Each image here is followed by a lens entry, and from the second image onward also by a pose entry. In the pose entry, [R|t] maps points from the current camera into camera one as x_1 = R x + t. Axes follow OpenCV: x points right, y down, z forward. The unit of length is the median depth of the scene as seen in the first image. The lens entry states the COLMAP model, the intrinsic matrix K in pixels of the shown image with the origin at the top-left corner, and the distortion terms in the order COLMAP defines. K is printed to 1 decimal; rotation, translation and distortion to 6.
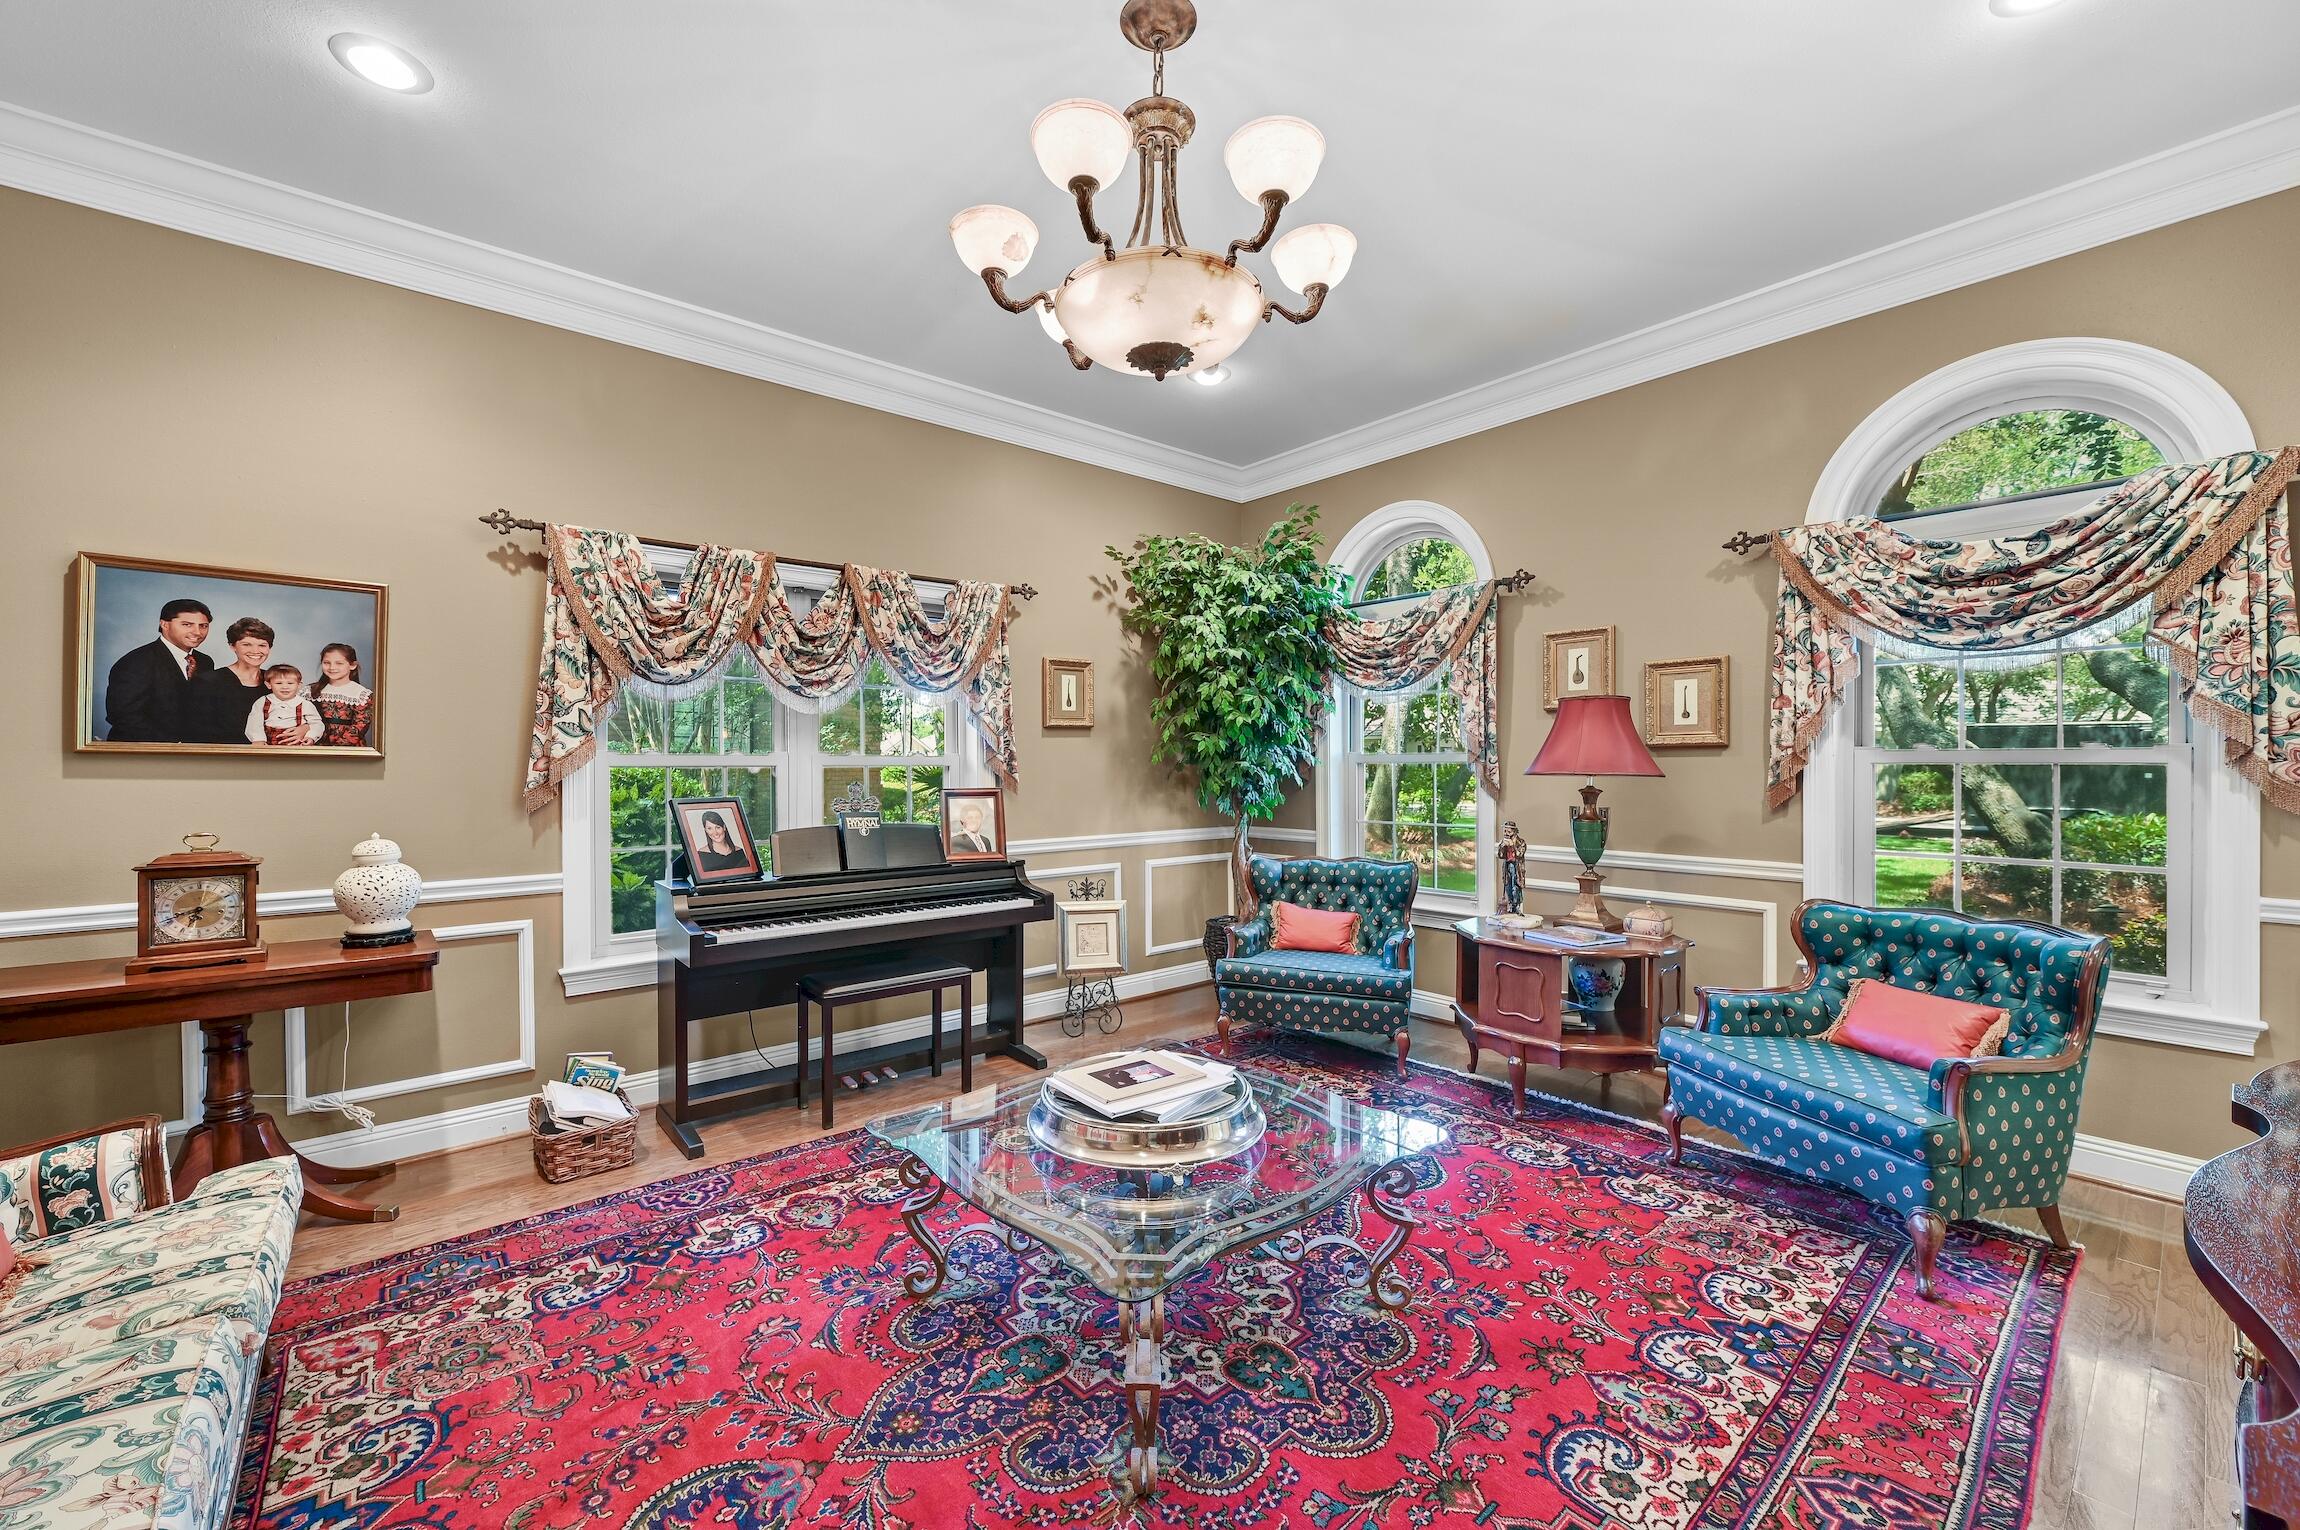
lens RADIAL K [[917.1, 0, 1134.8], [0, 917.1, 773.1], [0, 0, 1]] dist [0.004787, 0.000037]
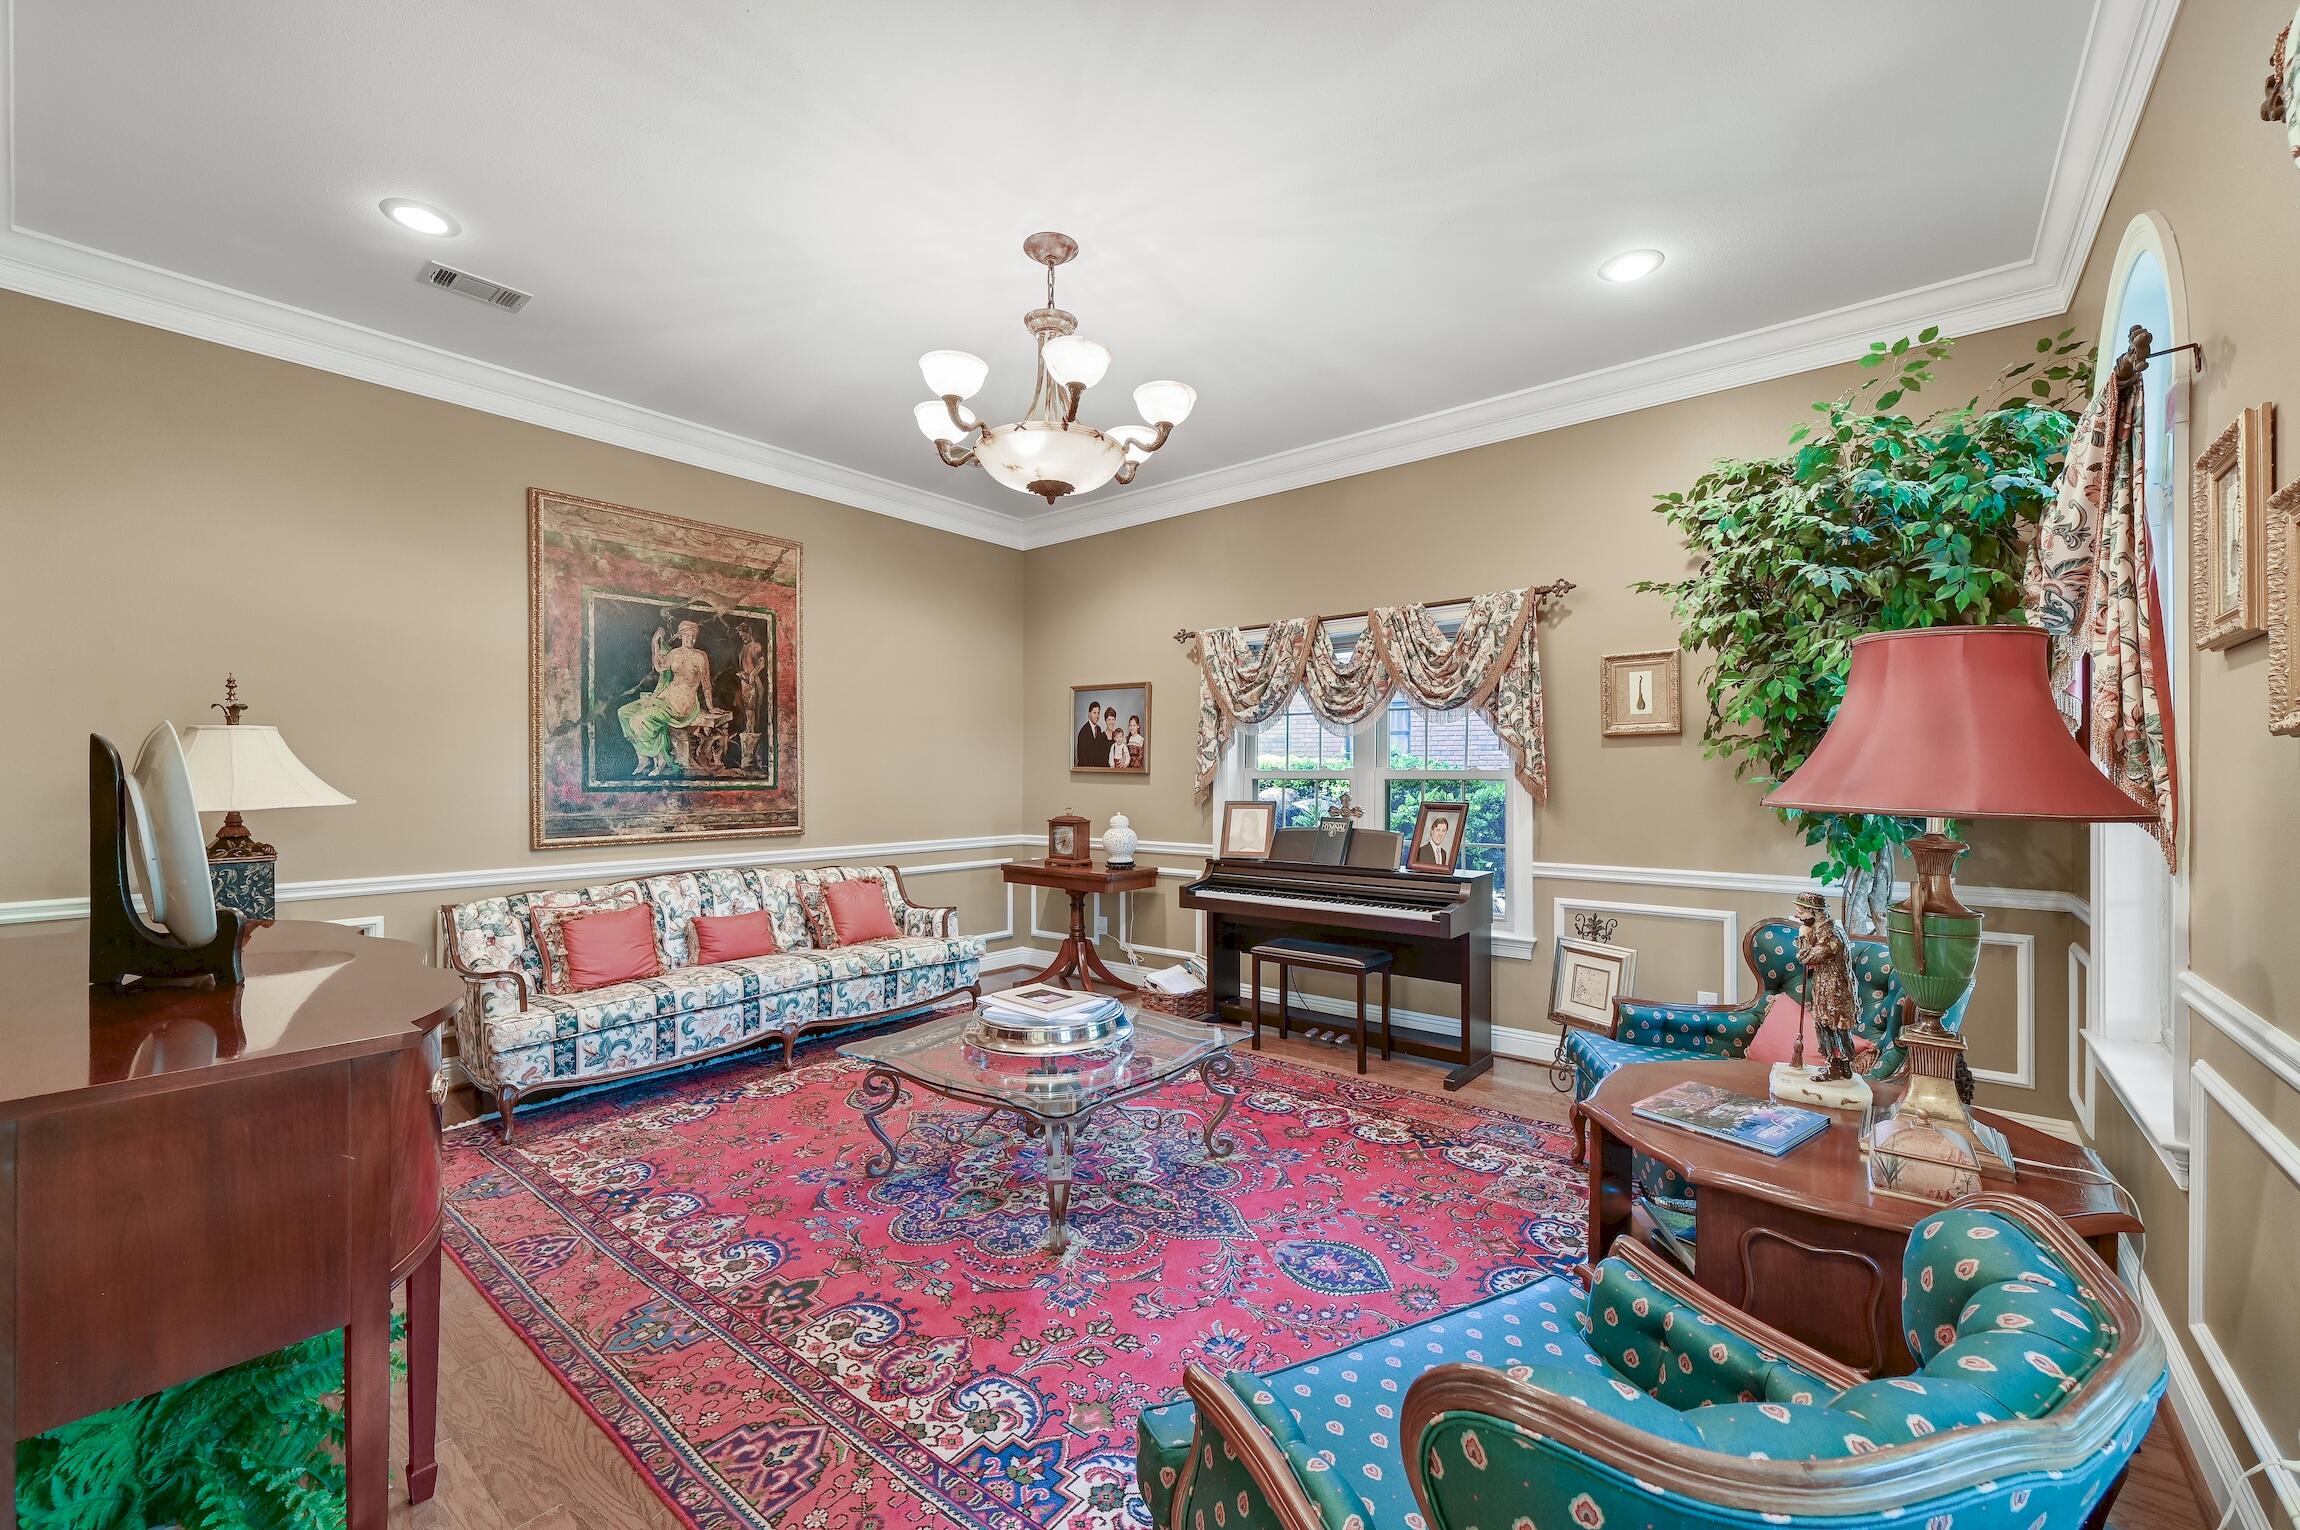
lens RADIAL K [[917.1, 0, 1134.4], [0, 917.1, 775.3], [0, 0, 1]] dist [0.004787, 0.000037]
pose [[0.174831, -0.002013, -0.984596, 1.070555], [-0.016017, 0.999860, -0.004888, -0.003728], [0.984468, 0.016625, 0.174775, 0.668102]]
